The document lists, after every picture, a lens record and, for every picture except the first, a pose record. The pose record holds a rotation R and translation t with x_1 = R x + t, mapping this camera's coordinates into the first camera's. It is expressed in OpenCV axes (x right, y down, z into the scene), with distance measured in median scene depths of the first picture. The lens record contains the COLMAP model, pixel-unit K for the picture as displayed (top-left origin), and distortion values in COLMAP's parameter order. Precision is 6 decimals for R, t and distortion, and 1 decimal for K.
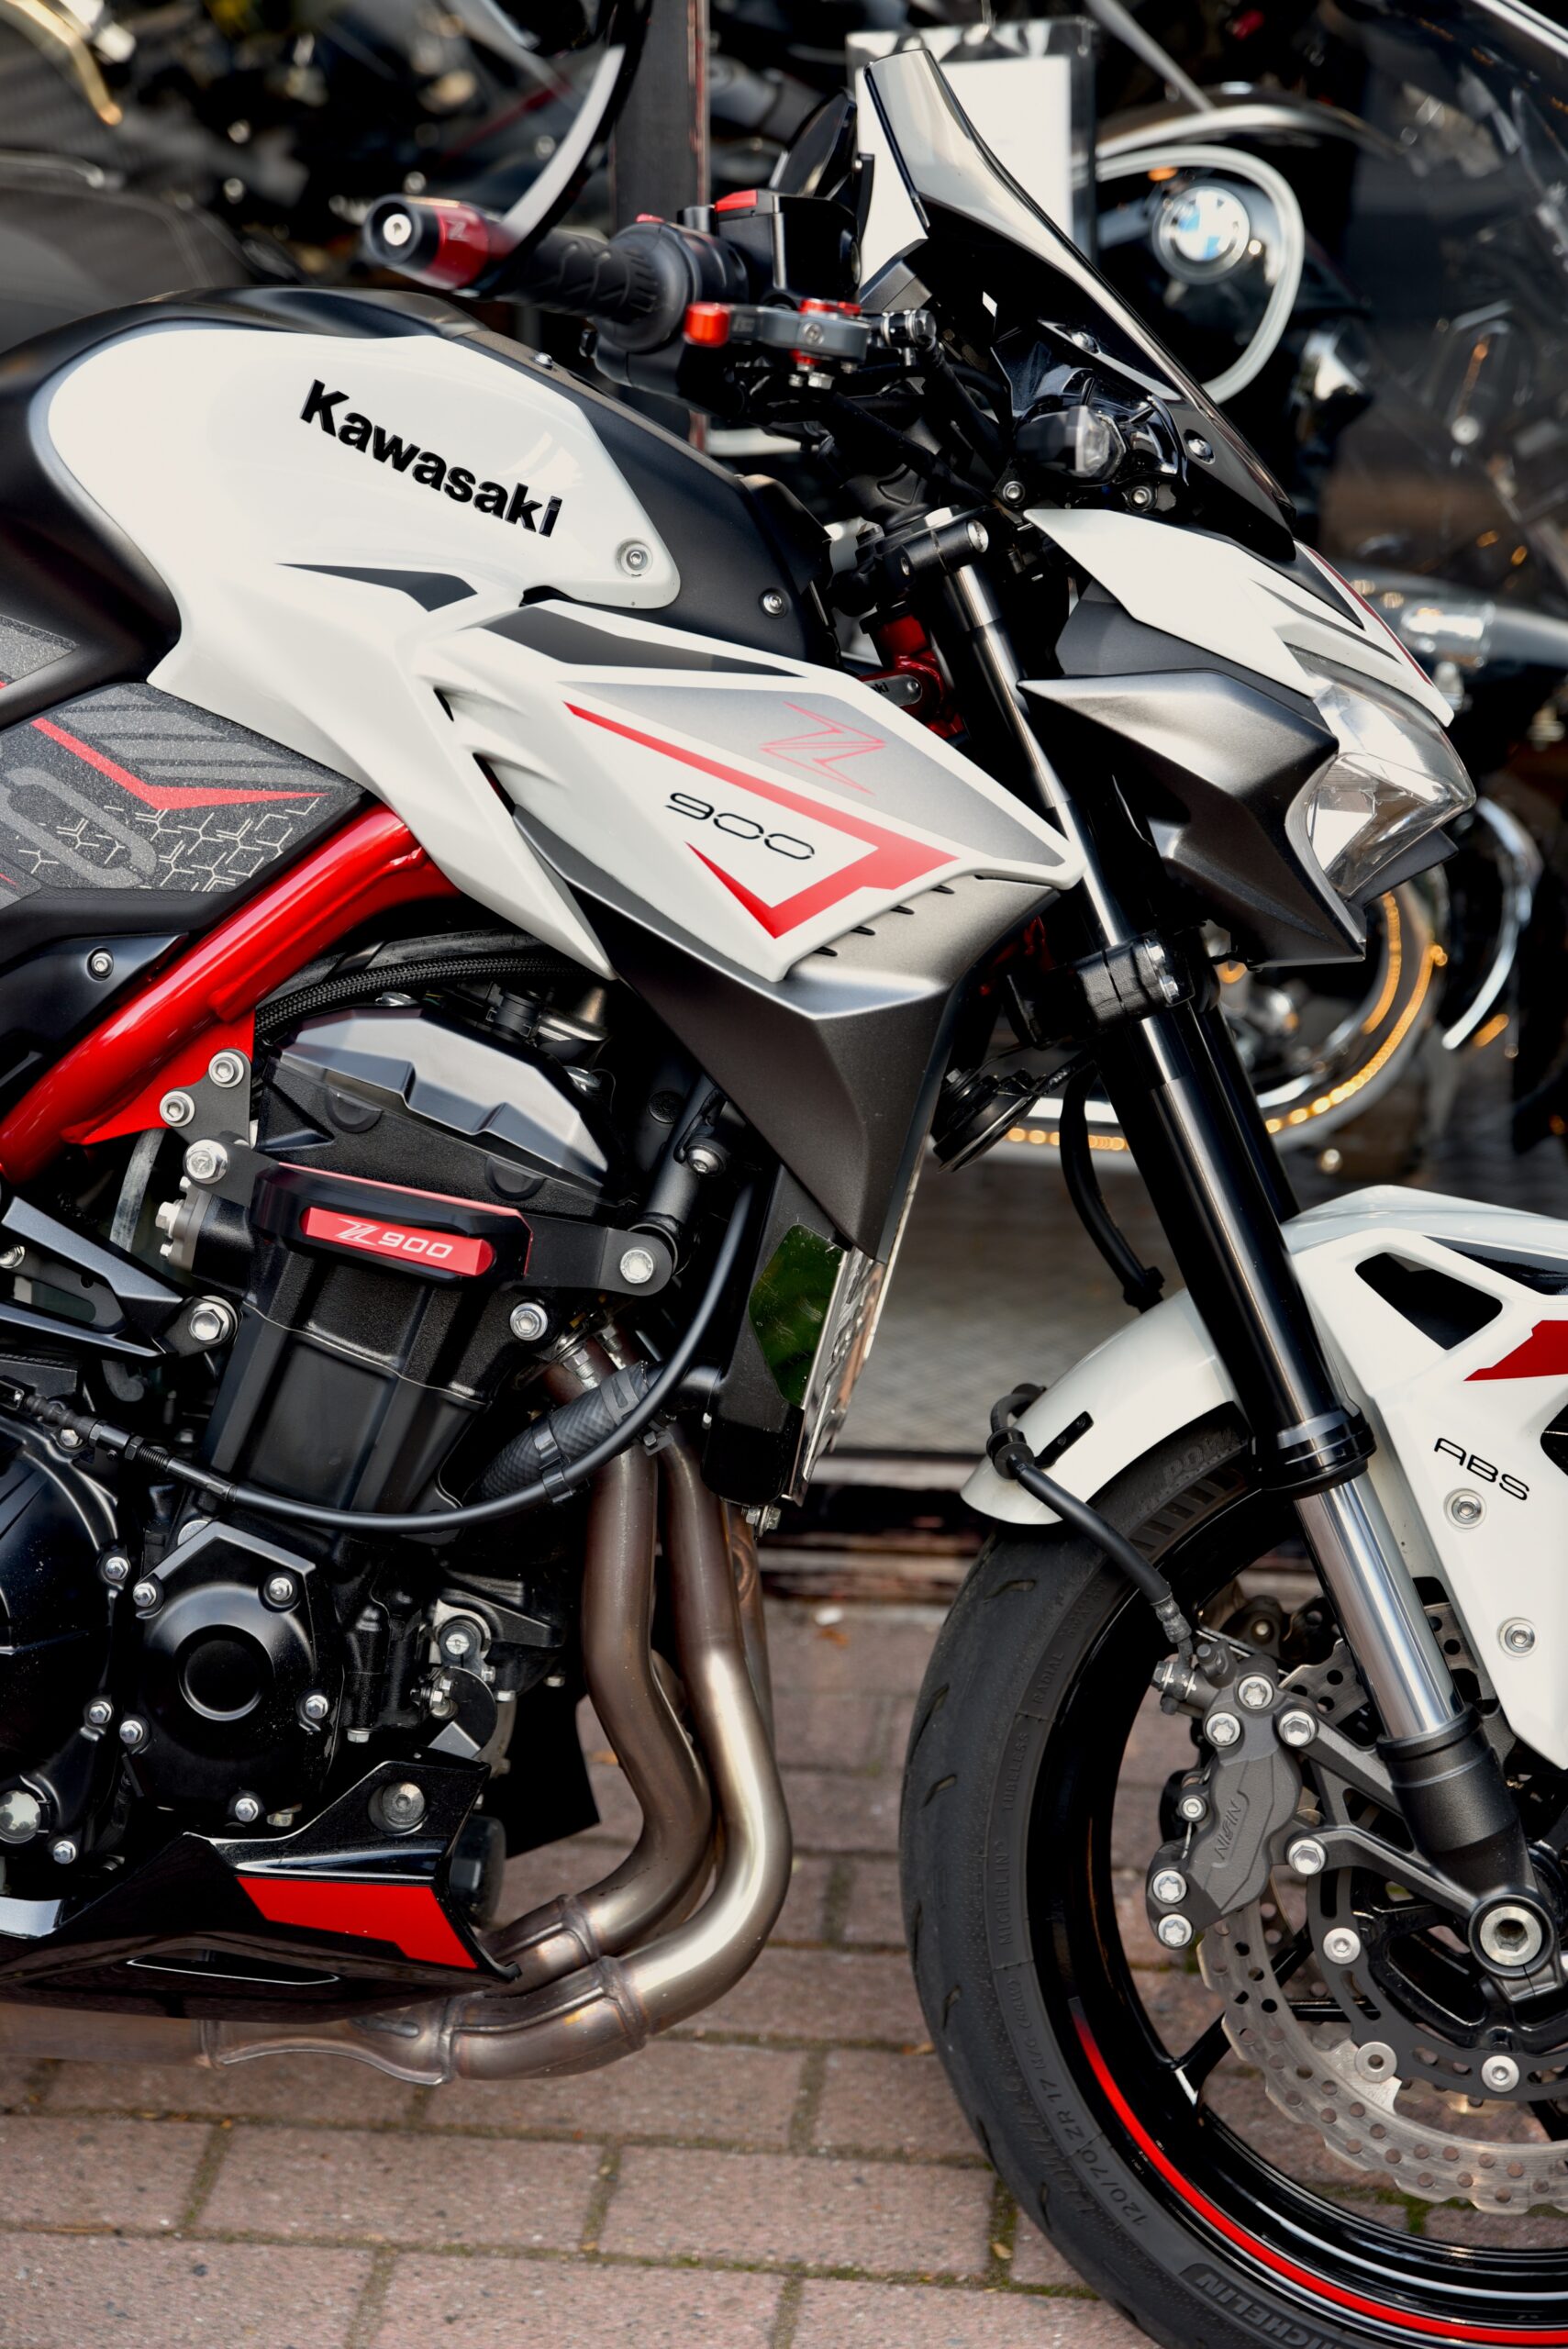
lens RADIAL K [[4526.1, 0, 784.6], [0, 4526.1, 1186.9], [0, 0, 1]] dist [0.157806, 0.000000]
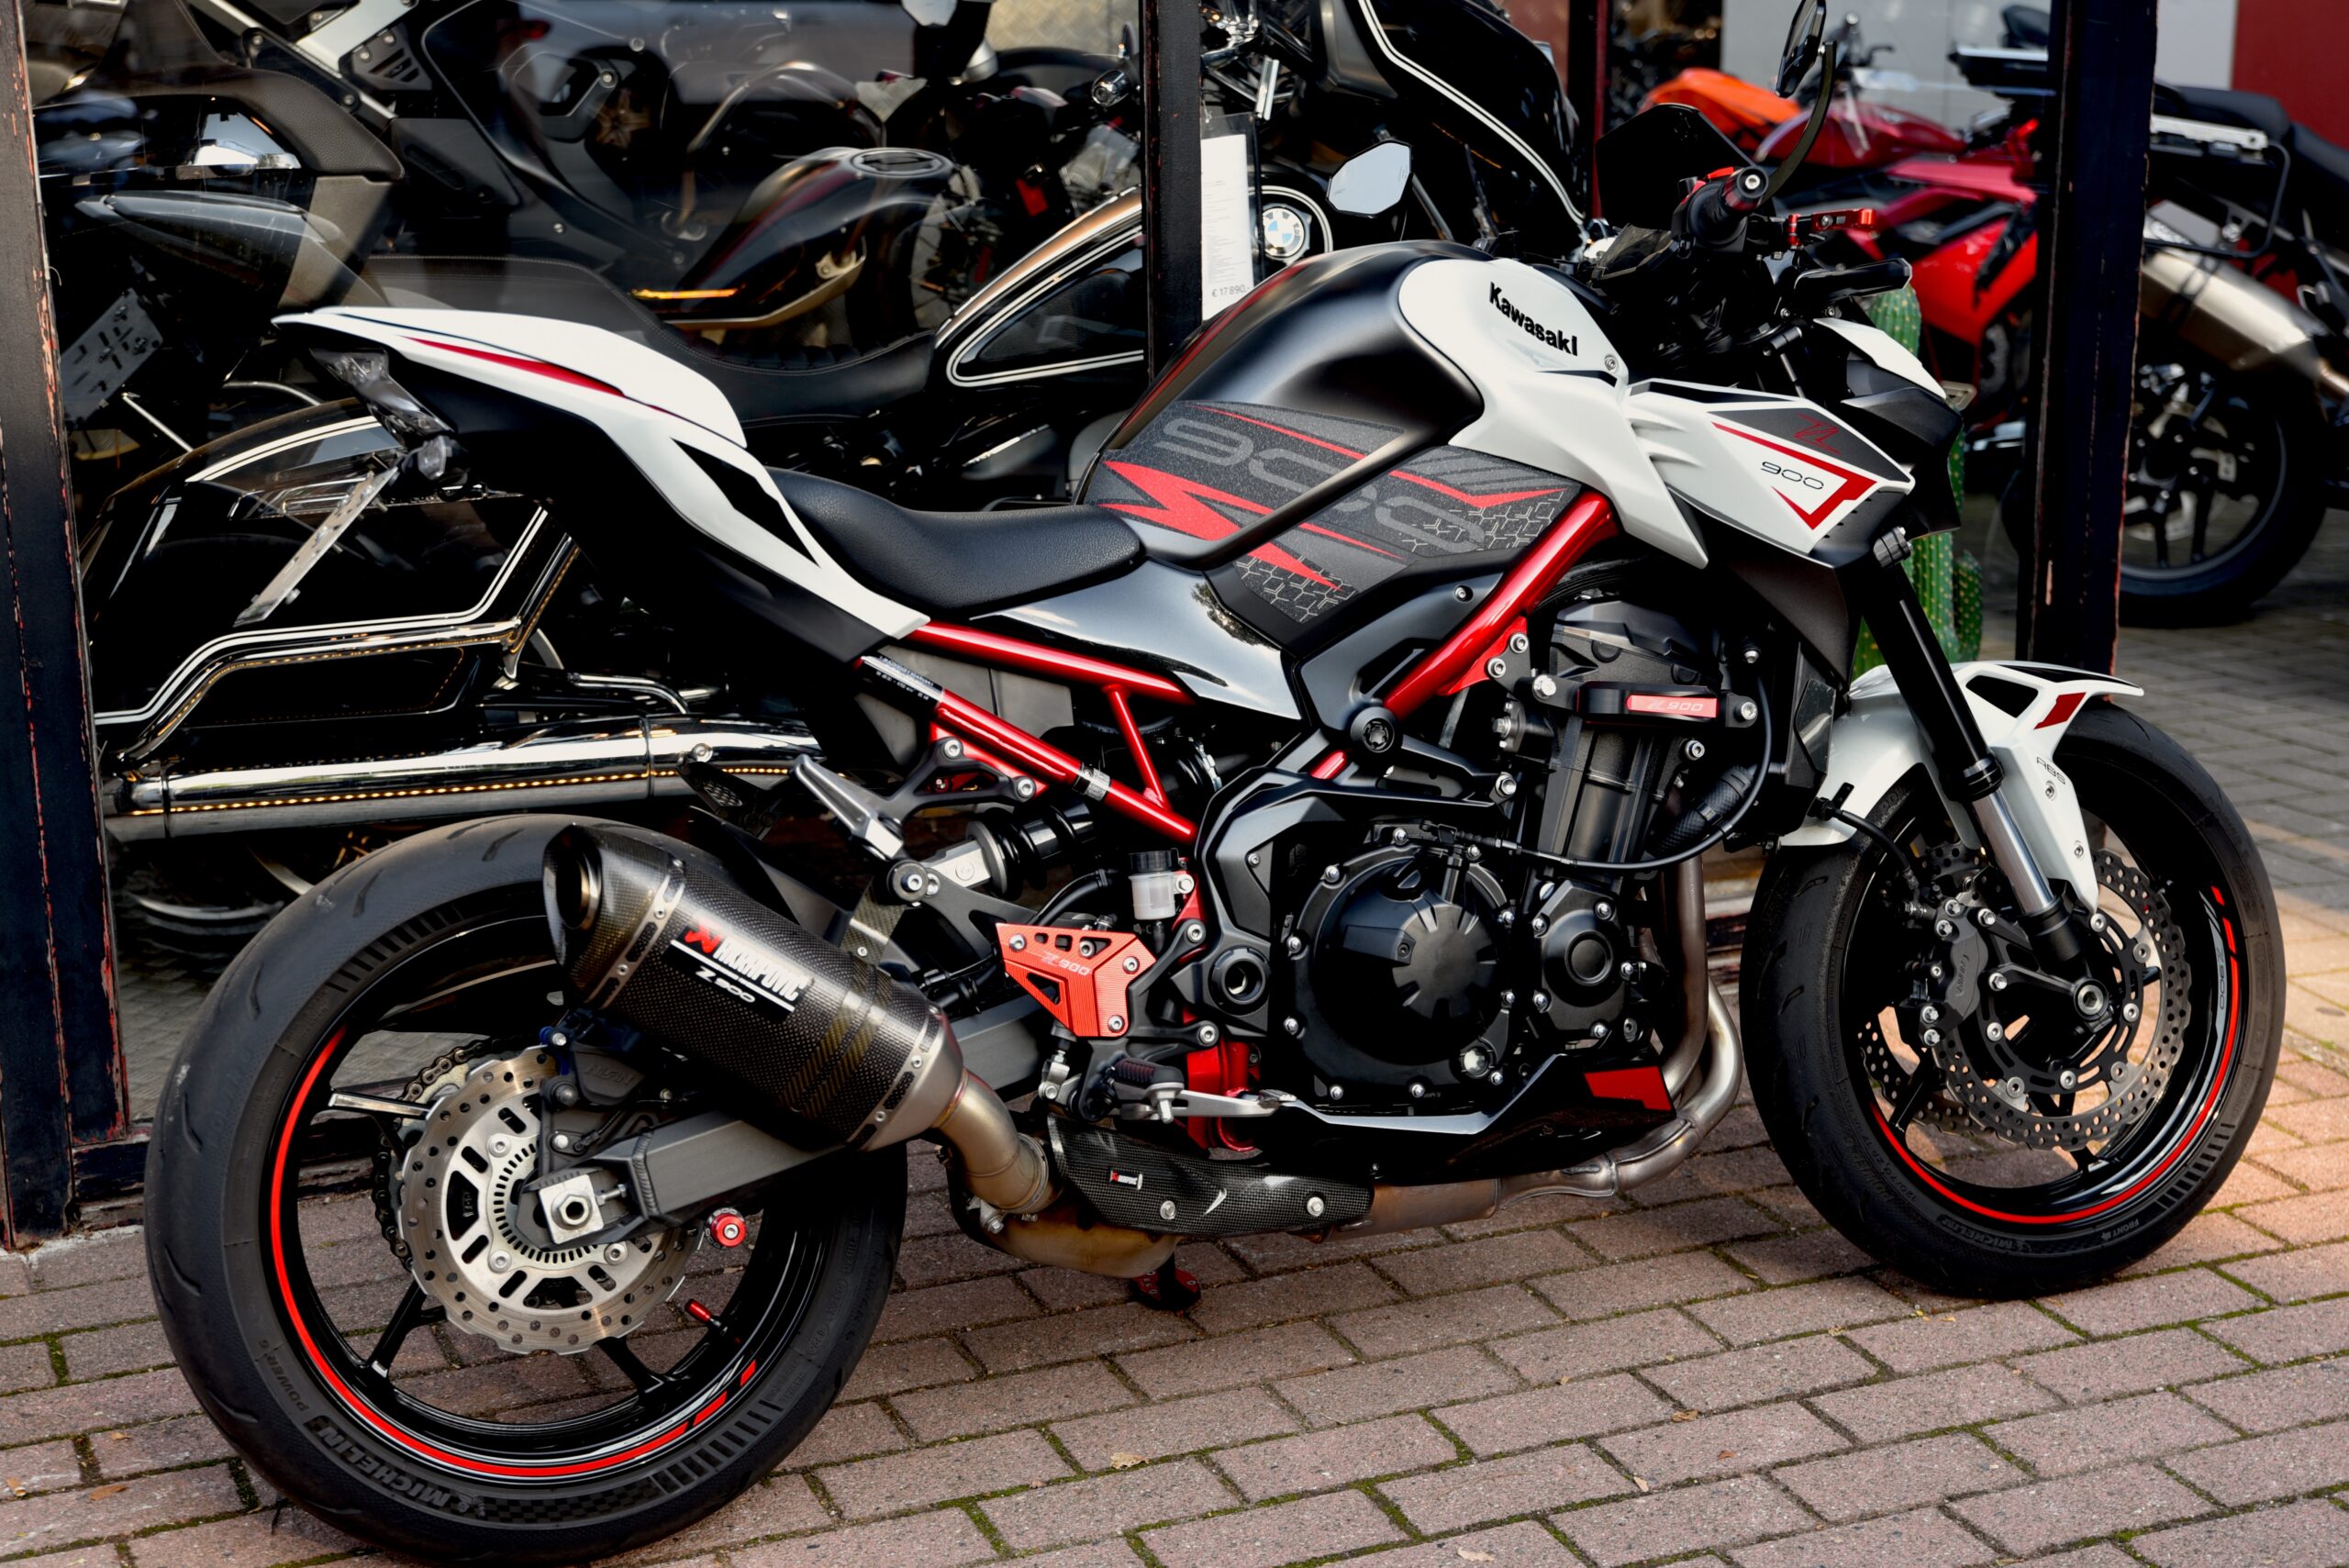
lens RADIAL K [[3774.8, 0, 1173.1], [0, 3774.8, 776.7], [0, 0, 1]] dist [0.009682, 0.000000]
pose [[0.865125, -0.130504, 0.484280, -1.009182], [0.175233, 0.983354, -0.048045, 0.078054], [-0.469949, 0.126427, 0.873593, -0.285054]]
